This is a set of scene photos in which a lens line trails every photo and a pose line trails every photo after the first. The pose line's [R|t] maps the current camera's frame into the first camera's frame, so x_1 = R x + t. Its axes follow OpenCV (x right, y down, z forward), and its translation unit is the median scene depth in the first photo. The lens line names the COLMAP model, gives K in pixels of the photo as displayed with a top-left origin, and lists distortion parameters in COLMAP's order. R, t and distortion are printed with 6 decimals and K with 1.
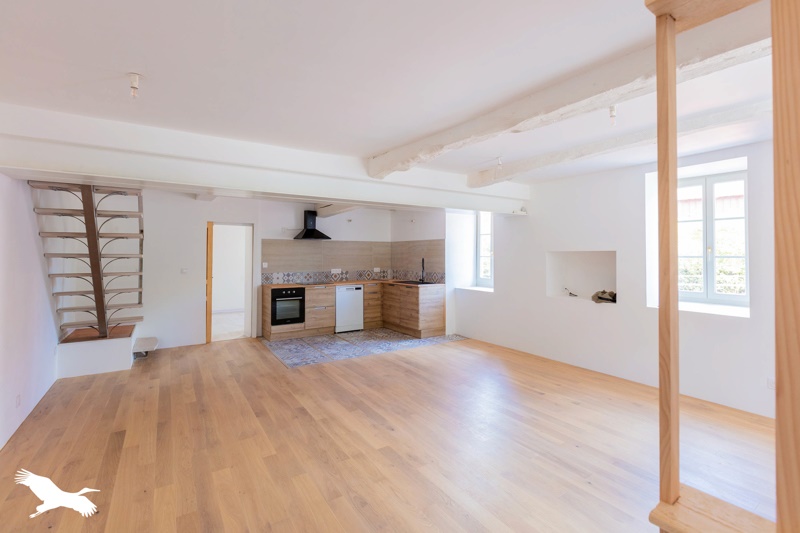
lens RADIAL K [[391.5, 0, 400.0], [0, 391.5, 266.5], [0, 0, 1]] dist [-0.031276, -0.000235]
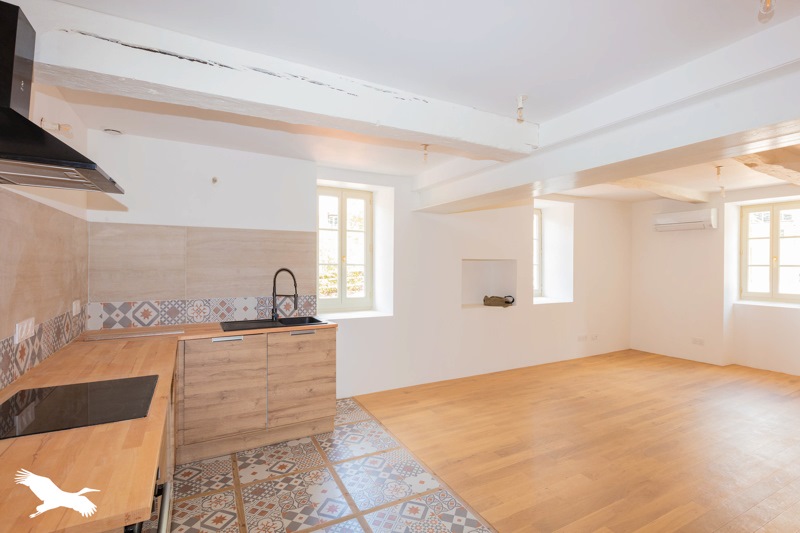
lens RADIAL K [[391.5, 0, 400.0], [0, 391.5, 266.5], [0, 0, 1]] dist [-0.031276, -0.000235]
pose [[0.059999, -0.006371, 0.998178, -0.419387], [0.024657, 0.999684, 0.004899, -0.023503], [-0.997894, 0.024319, 0.060137, 0.854067]]
